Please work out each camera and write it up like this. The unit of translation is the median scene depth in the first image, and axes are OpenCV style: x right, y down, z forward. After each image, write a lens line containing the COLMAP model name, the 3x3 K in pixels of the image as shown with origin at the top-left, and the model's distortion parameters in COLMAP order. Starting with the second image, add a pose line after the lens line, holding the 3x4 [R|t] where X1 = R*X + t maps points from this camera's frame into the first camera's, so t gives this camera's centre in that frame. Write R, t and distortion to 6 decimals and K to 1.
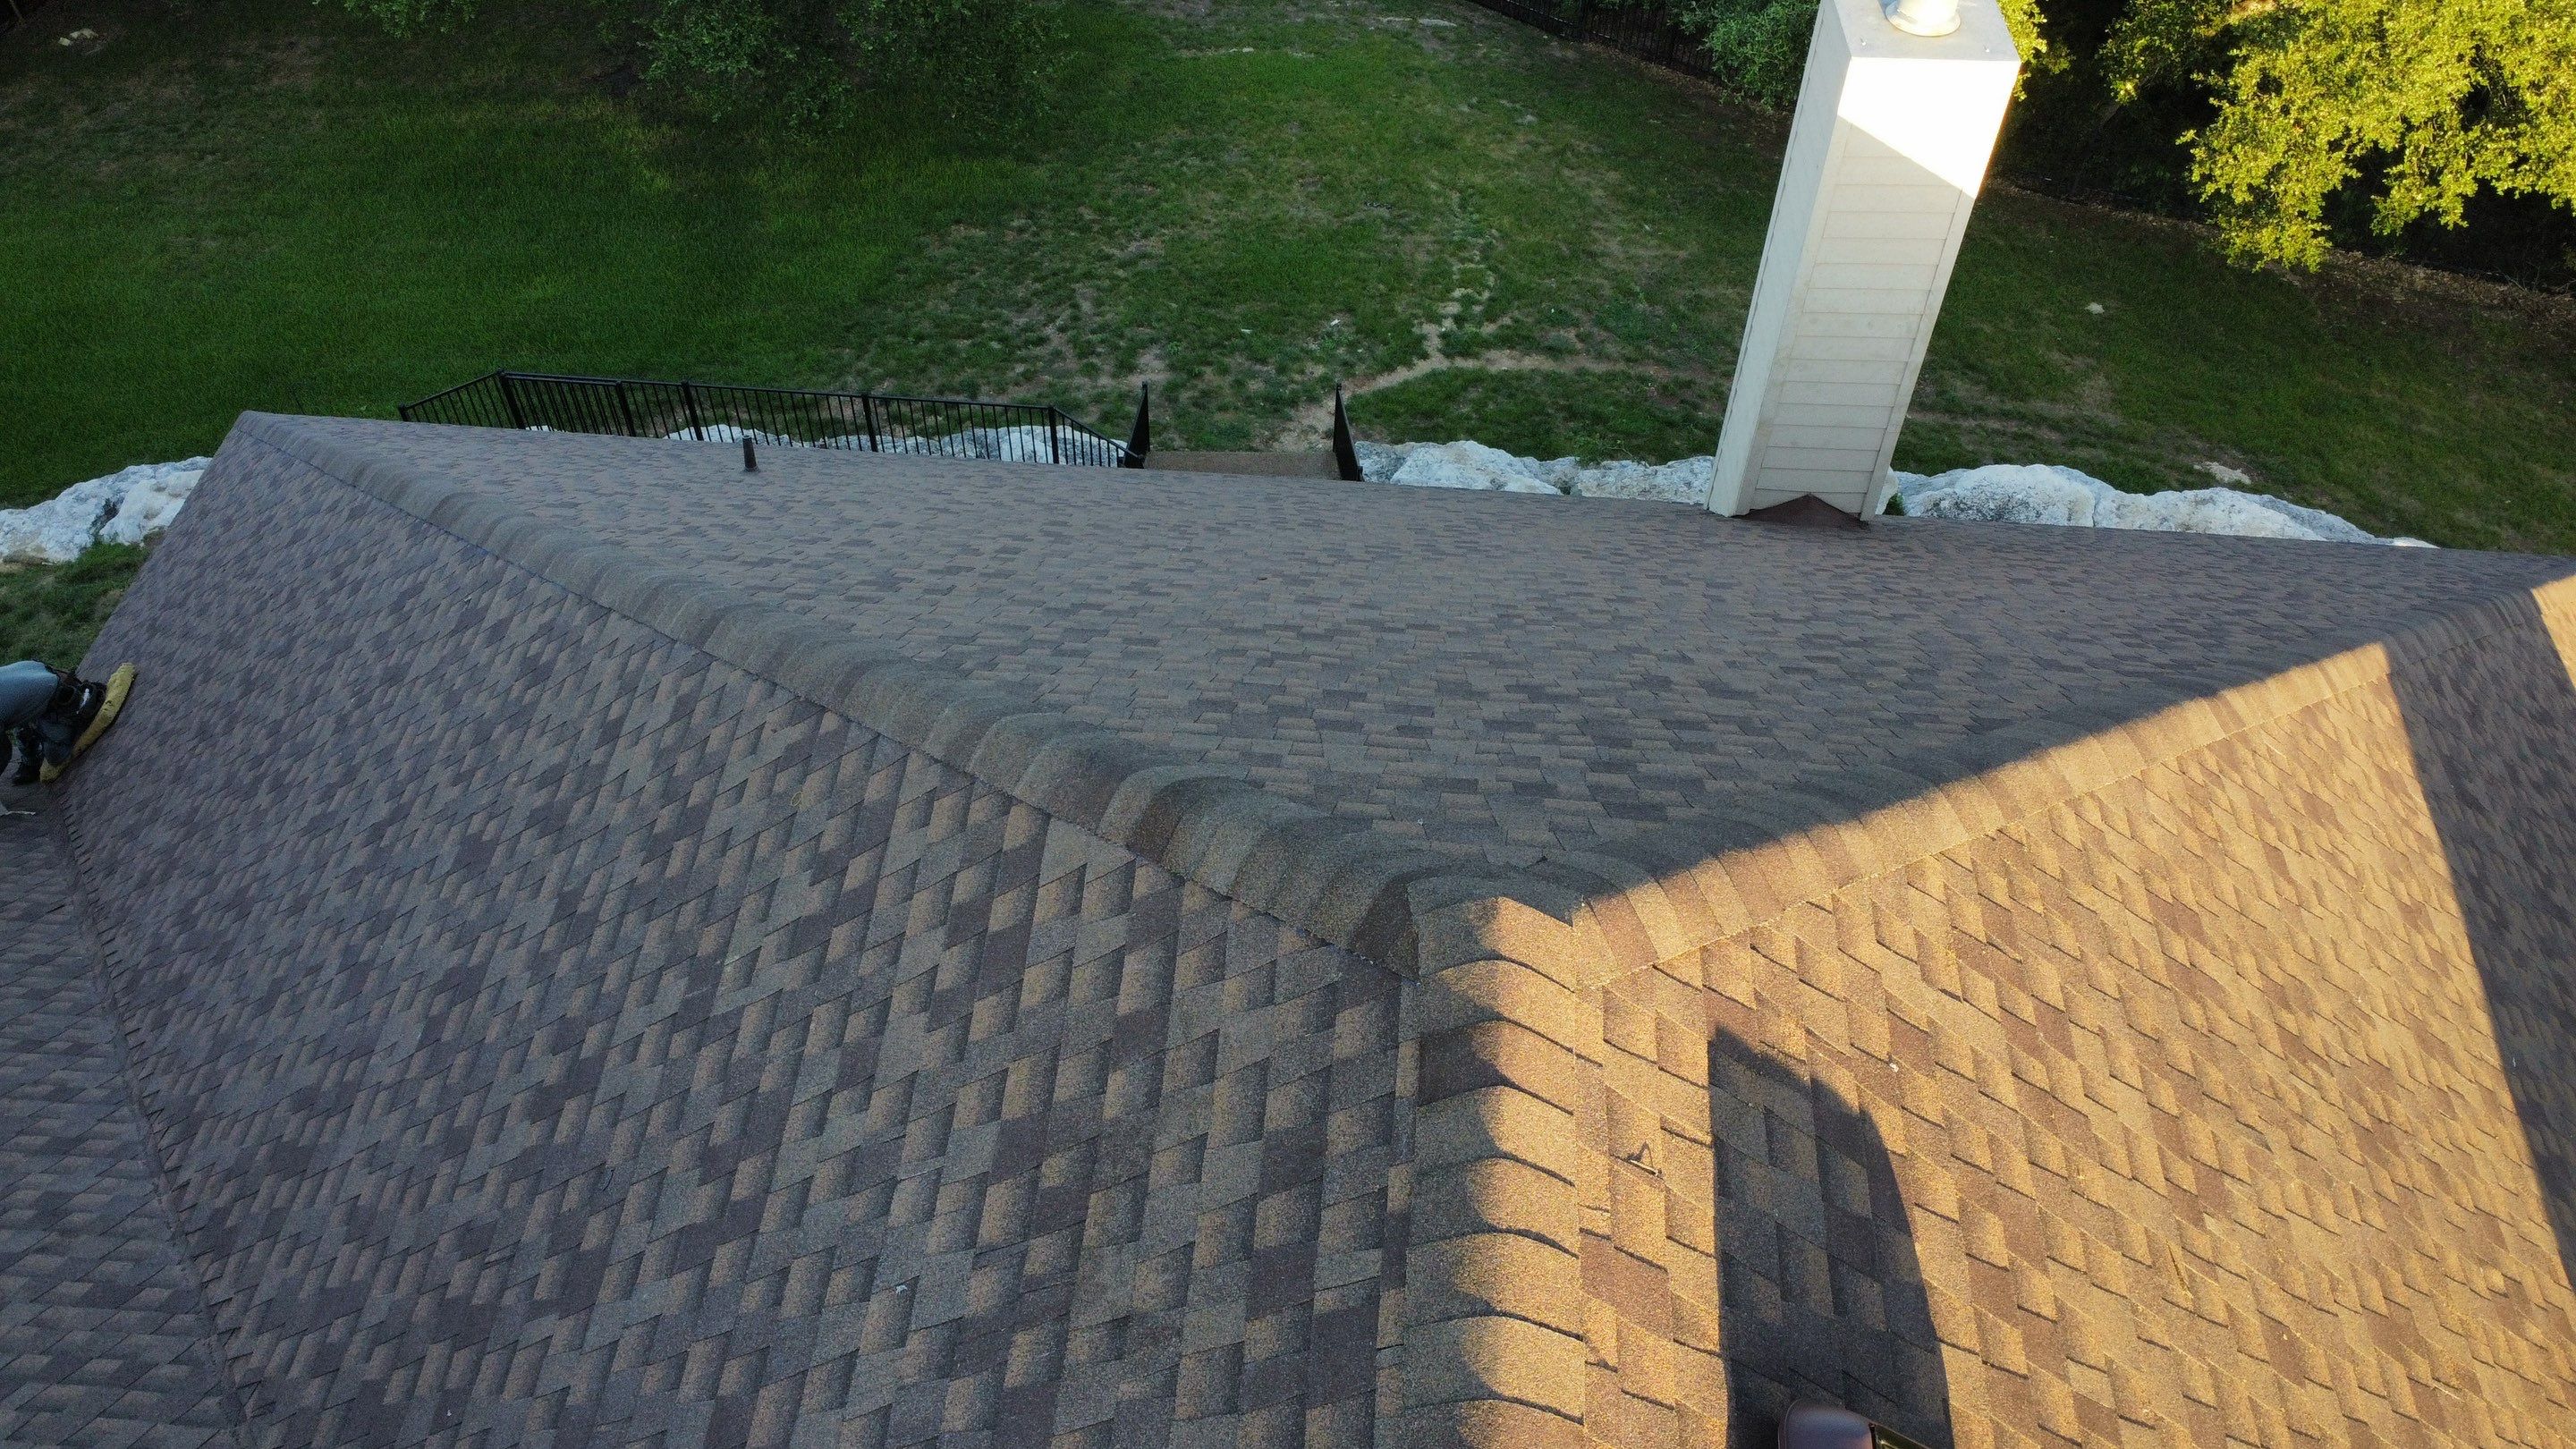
lens RADIAL K [[1935.1, 0, 1276.6], [0, 1935.1, 705.4], [0, 0, 1]] dist [-0.000803, 0.000779]
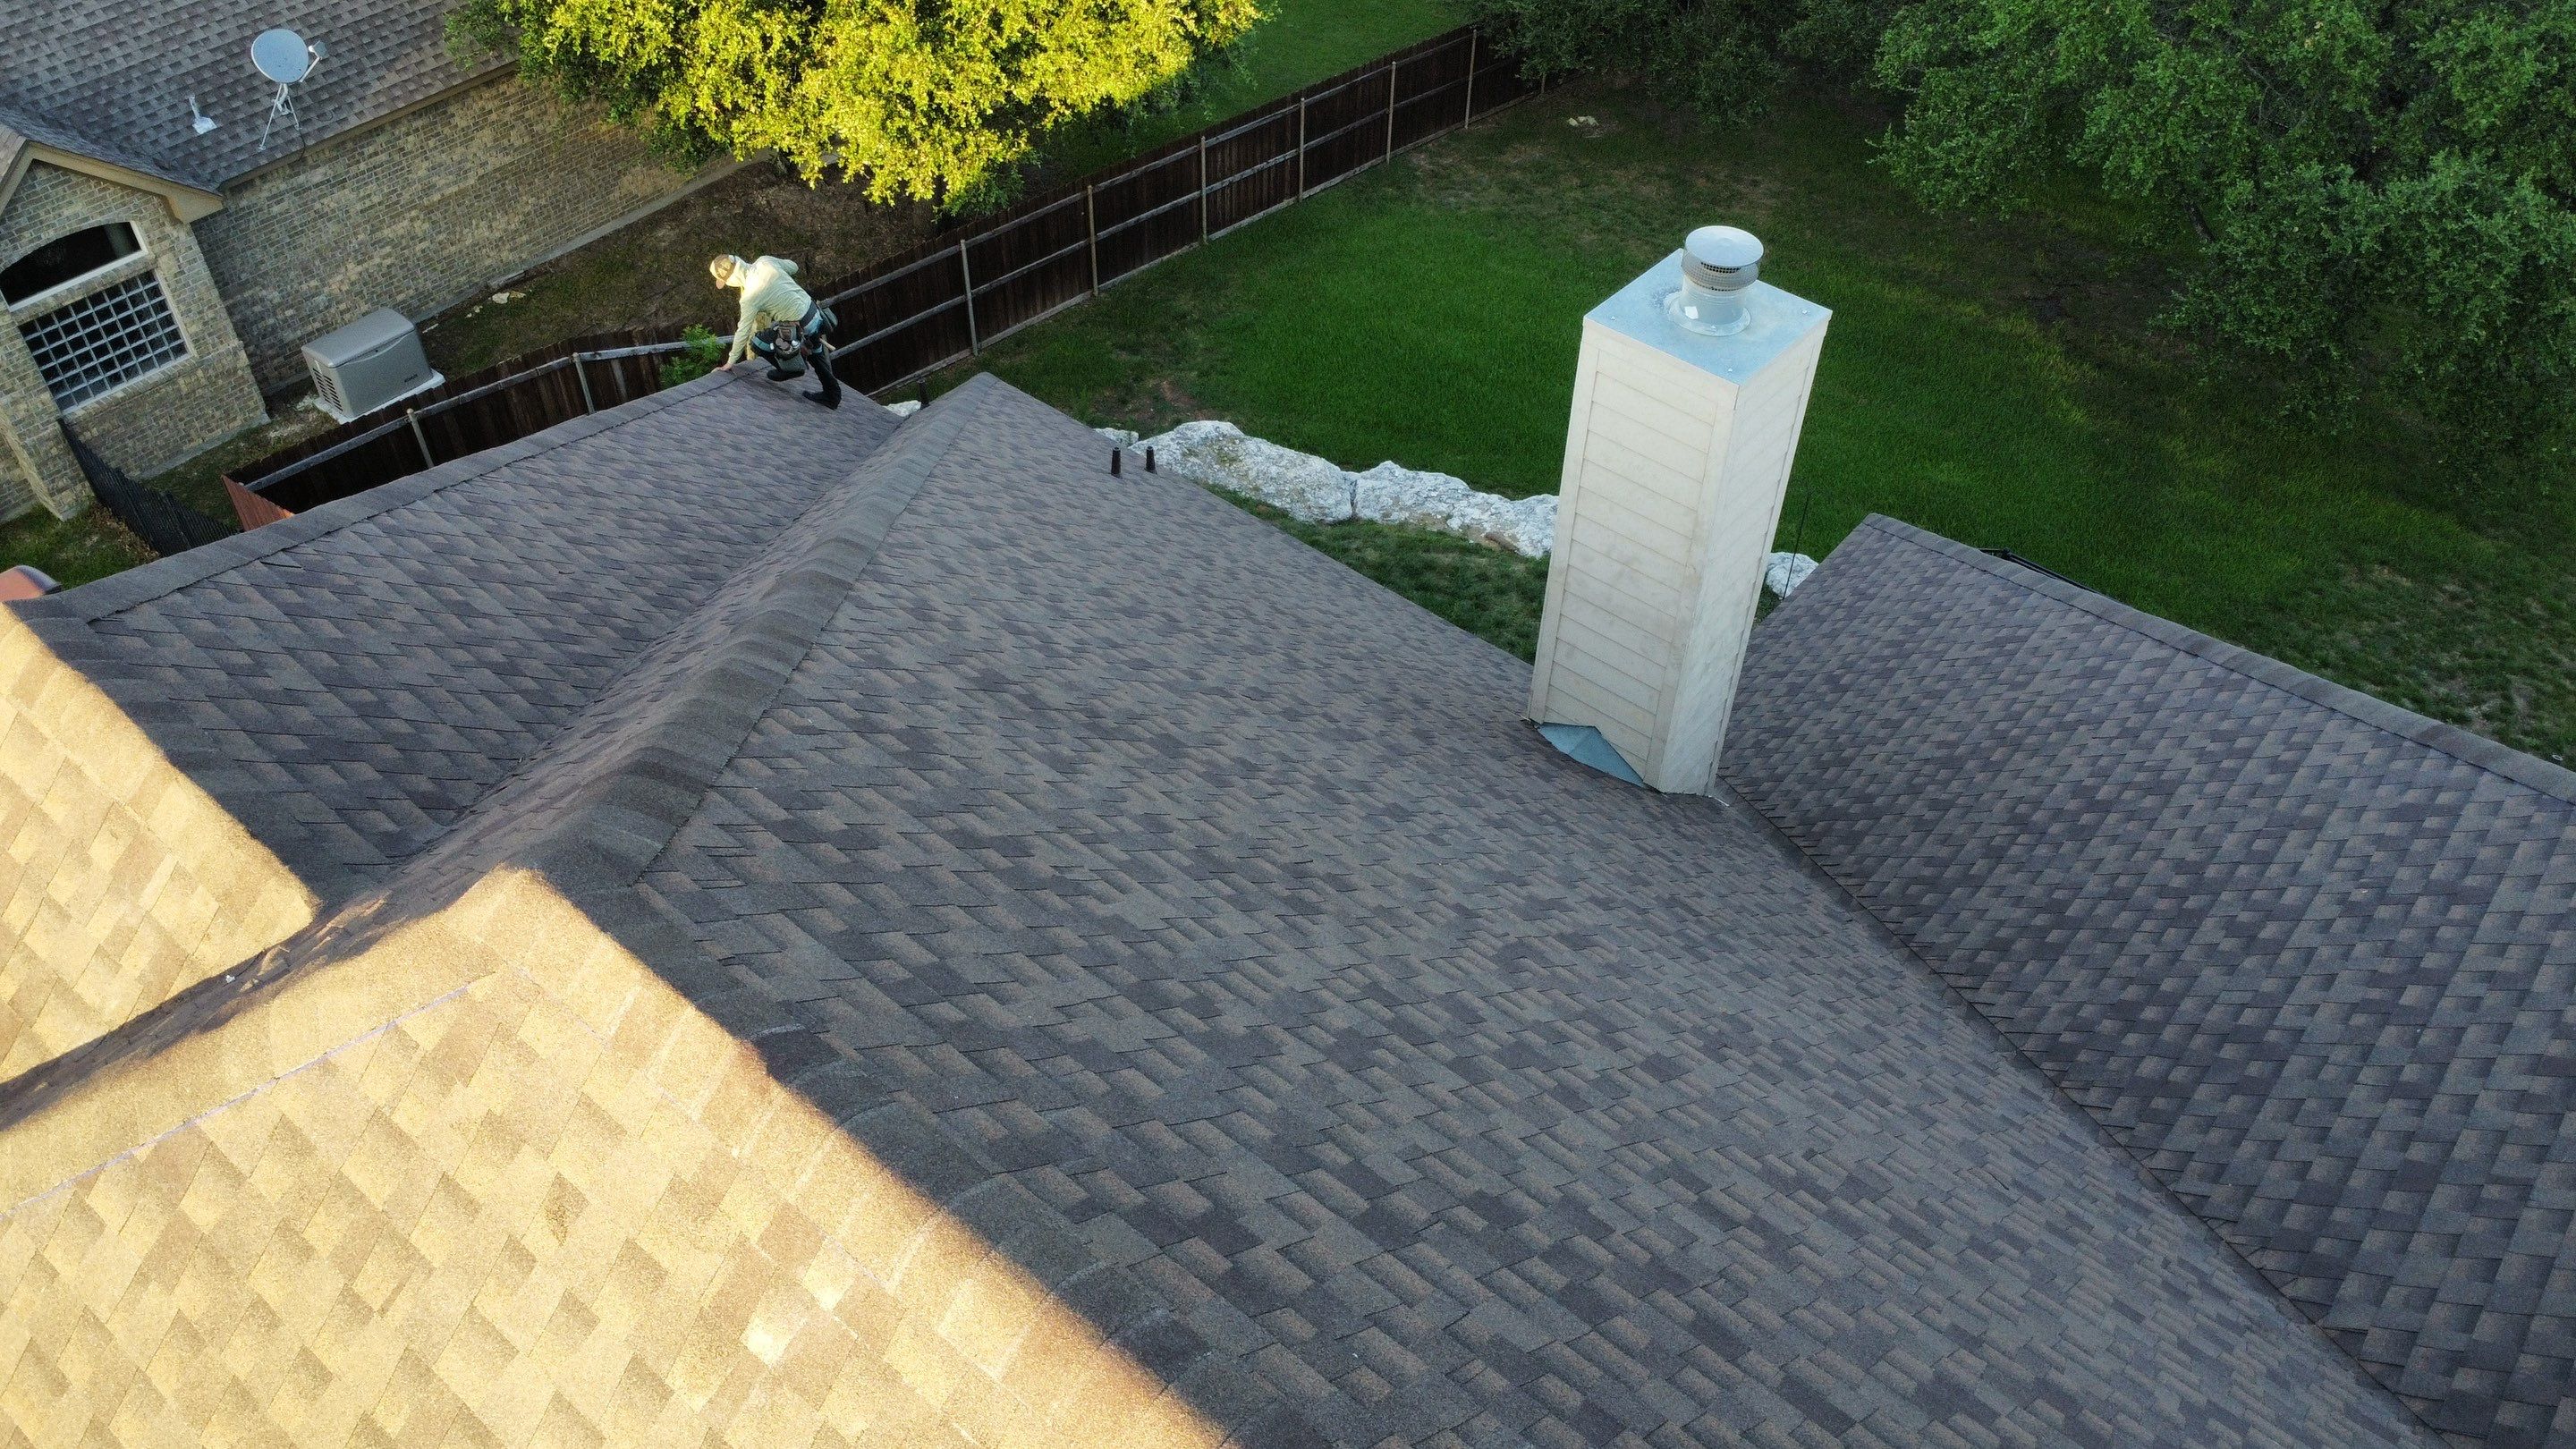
lens RADIAL K [[1935.1, 0, 1289.0], [0, 1935.1, 699.5], [0, 0, 1]] dist [-0.000803, 0.000779]
pose [[0.813757, 0.400243, -0.421432, -0.191653], [-0.444122, 0.895941, -0.006676, 0.055497], [0.374906, 0.192600, 0.906836, -0.037565]]
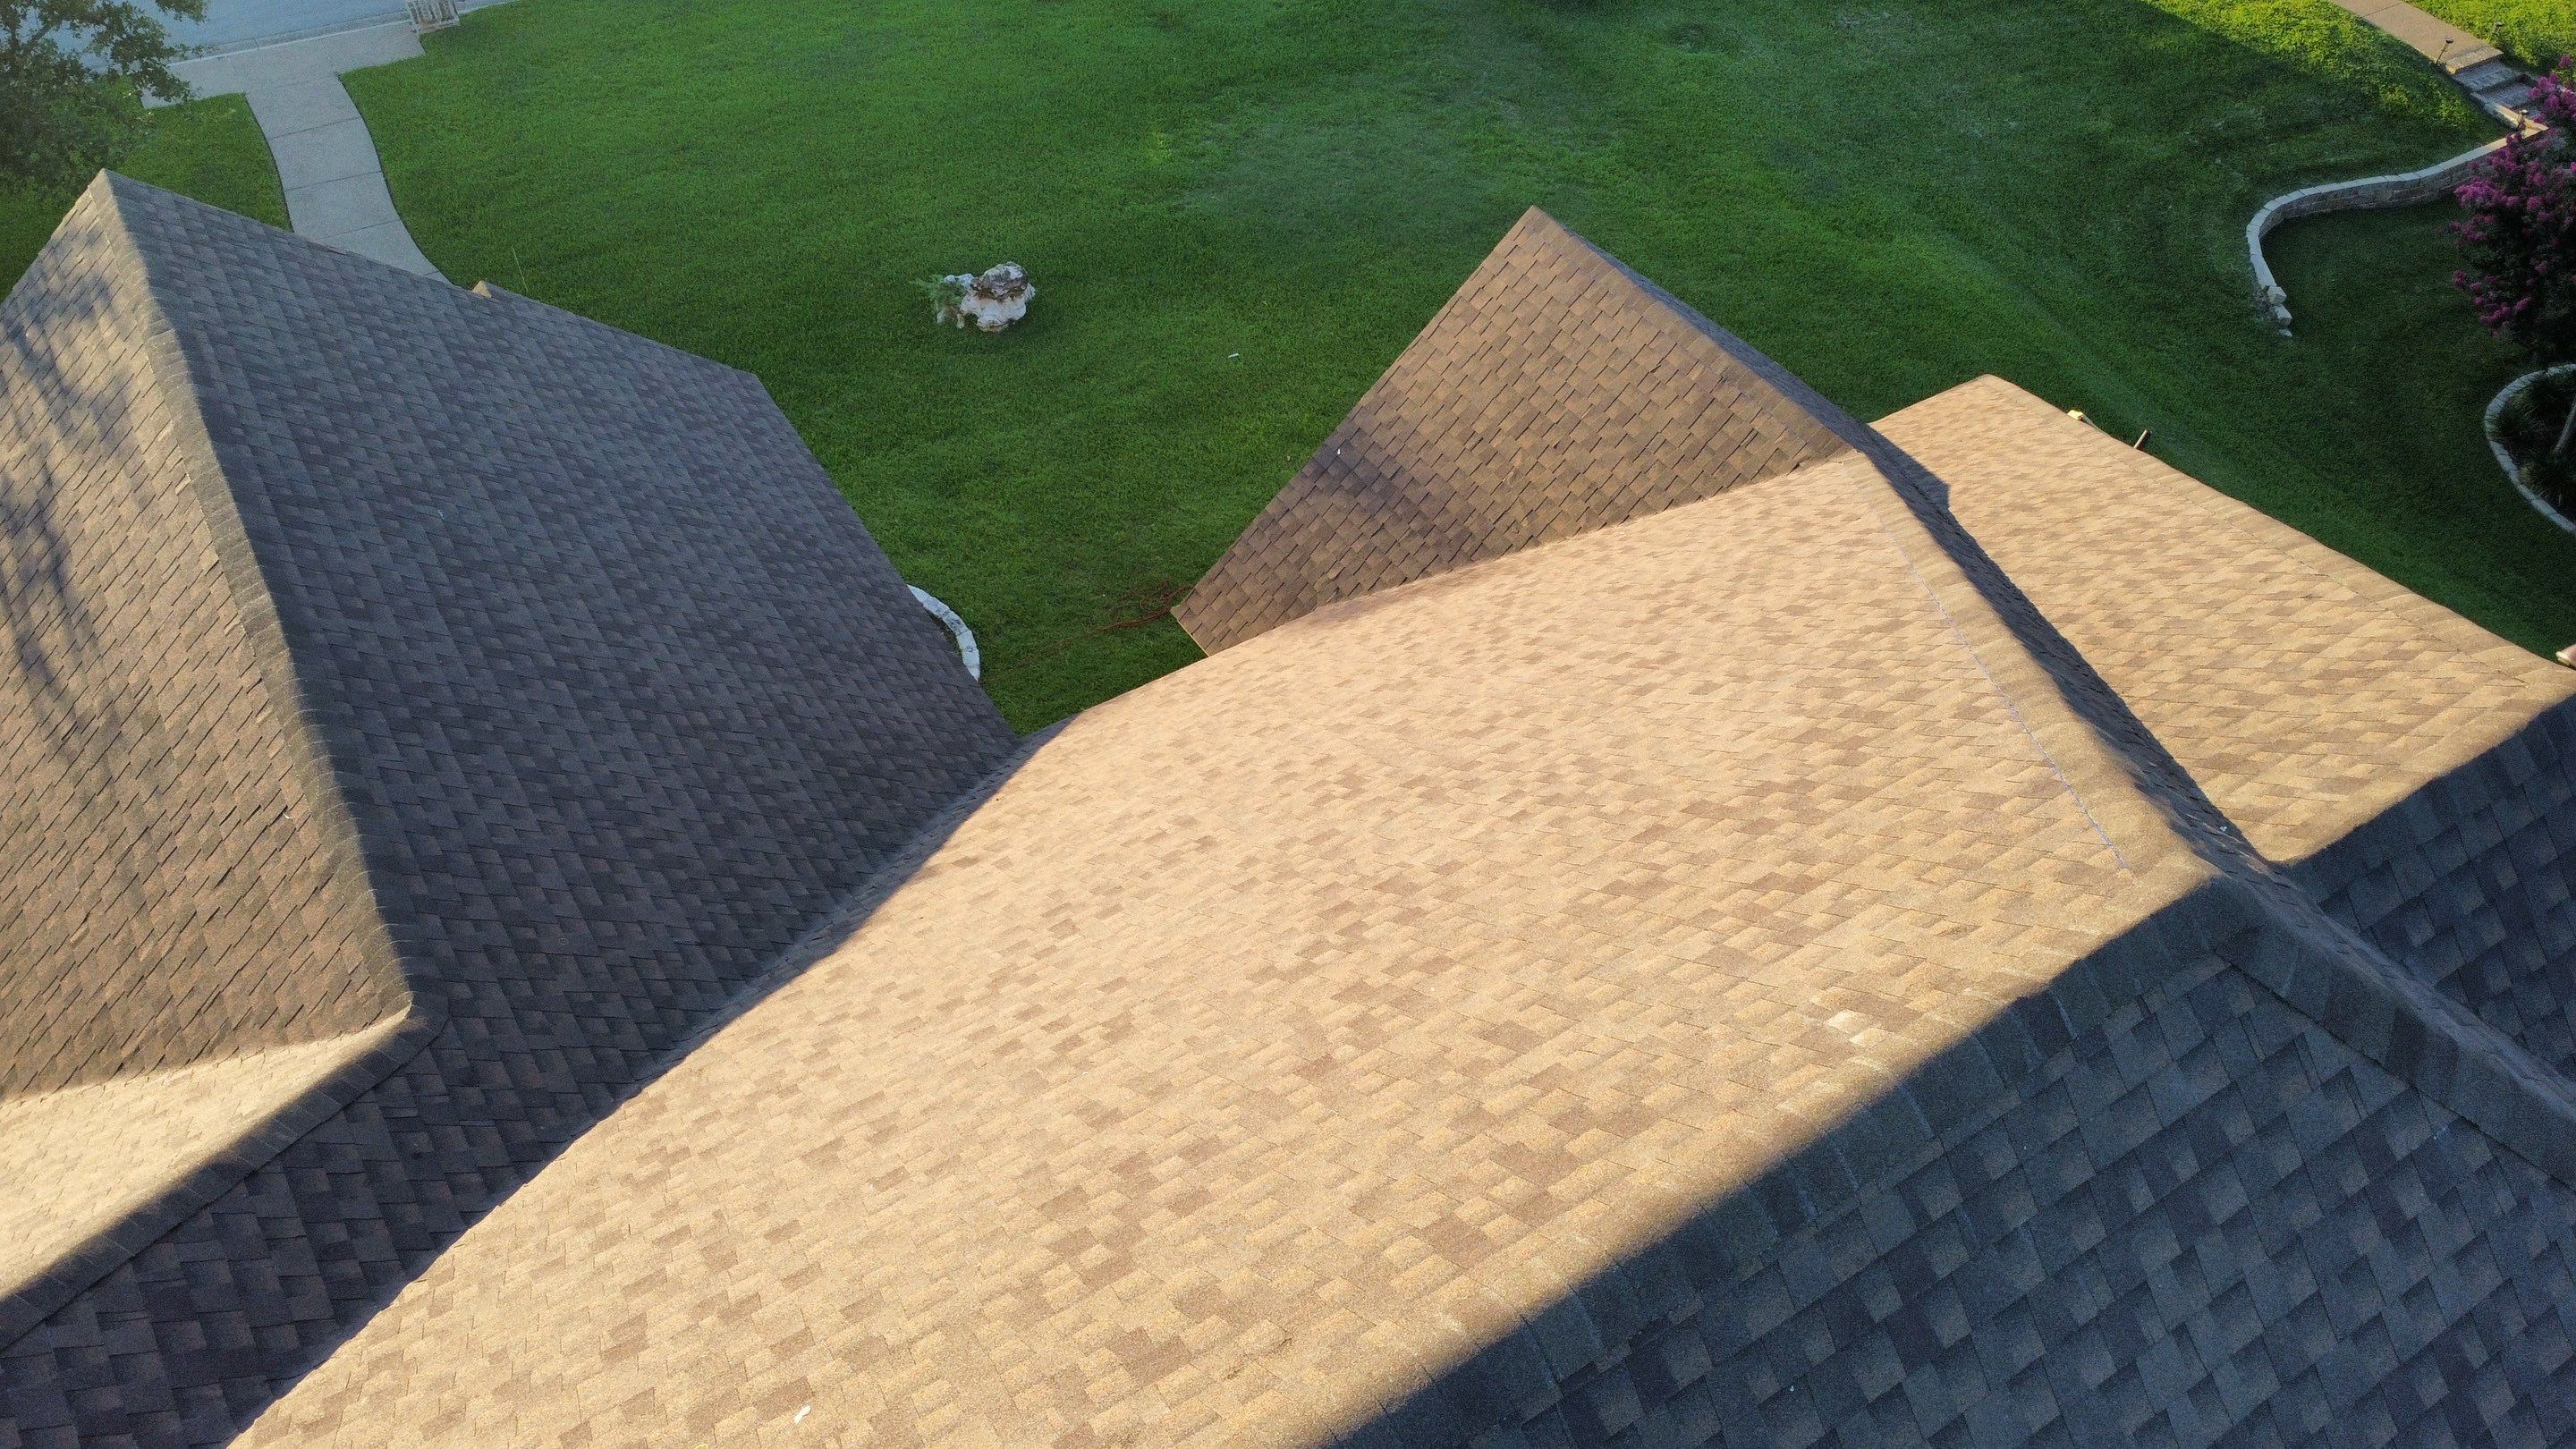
lens RADIAL K [[1935.1, 0, 1286.3], [0, 1935.1, 715.7], [0, 0, 1]] dist [-0.000803, 0.000779]
pose [[-0.803030, 0.405615, -0.436600, -0.136989], [-0.473005, 0.011830, 0.880980, -0.041633], [0.362504, 0.913968, 0.182358, -0.009043]]
